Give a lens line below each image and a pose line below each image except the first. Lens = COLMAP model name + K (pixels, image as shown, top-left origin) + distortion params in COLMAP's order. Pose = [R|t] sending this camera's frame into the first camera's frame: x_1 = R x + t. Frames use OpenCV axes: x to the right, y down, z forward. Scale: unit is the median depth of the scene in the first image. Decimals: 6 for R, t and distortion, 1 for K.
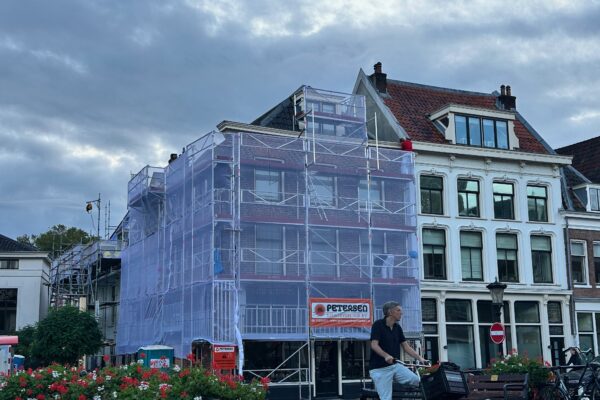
lens RADIAL K [[760.3, 0, 300.0], [0, 760.3, 200.0], [0, 0, 1]] dist [0.107475, -0.043257]
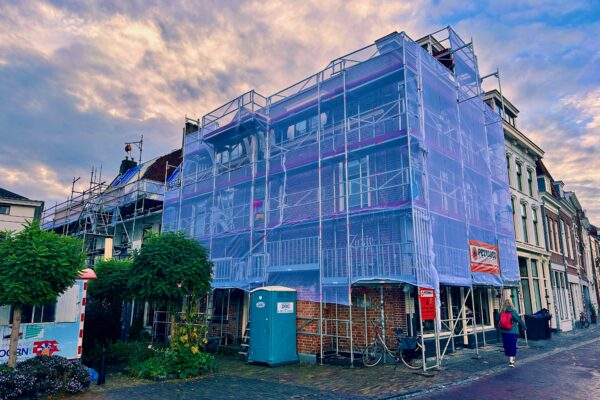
lens RADIAL K [[407.2, 0, 300.0], [0, 407.2, 200.0], [0, 0, 1]] dist [0.100587, -0.136080]
pose [[0.935708, 0.098046, 0.338876, -0.328499], [-0.085428, 0.994987, -0.051993, 0.116677], [-0.342275, 0.019701, 0.939393, 0.565460]]
